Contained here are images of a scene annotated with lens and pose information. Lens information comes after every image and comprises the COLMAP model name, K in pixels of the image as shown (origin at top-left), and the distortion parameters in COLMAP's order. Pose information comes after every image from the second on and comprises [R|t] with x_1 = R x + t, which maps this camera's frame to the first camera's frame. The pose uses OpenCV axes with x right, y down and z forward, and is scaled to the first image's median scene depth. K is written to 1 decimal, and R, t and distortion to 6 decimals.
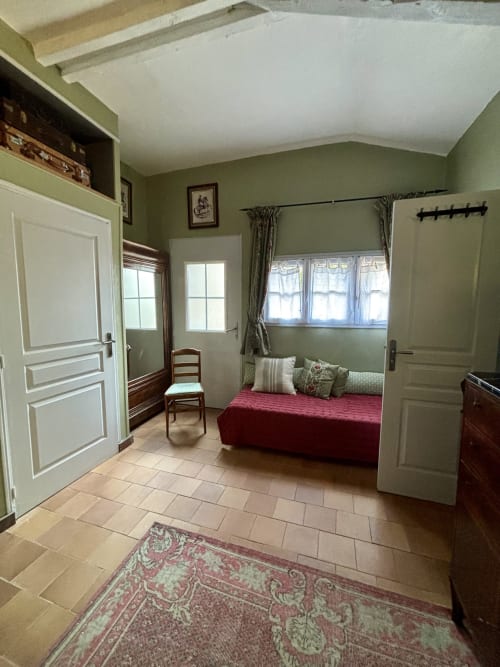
lens RADIAL K [[306.8, 0, 250.0], [0, 306.8, 333.5], [0, 0, 1]] dist [0.010896, 0.000436]
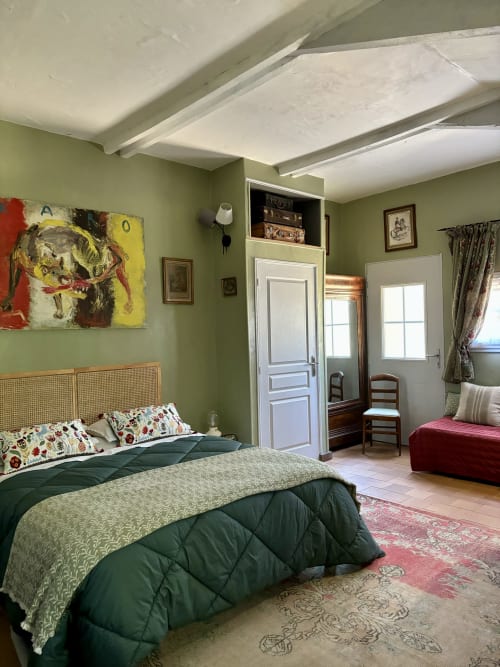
lens RADIAL K [[502.6, 0, 250.0], [0, 502.6, 333.5], [0, 0, 1]] dist [0.023425, 0.000582]
pose [[0.882578, -0.021773, -0.469661, 0.180627], [-0.016823, 0.996825, -0.077826, 0.052574], [0.469865, 0.076588, 0.879410, -0.636889]]
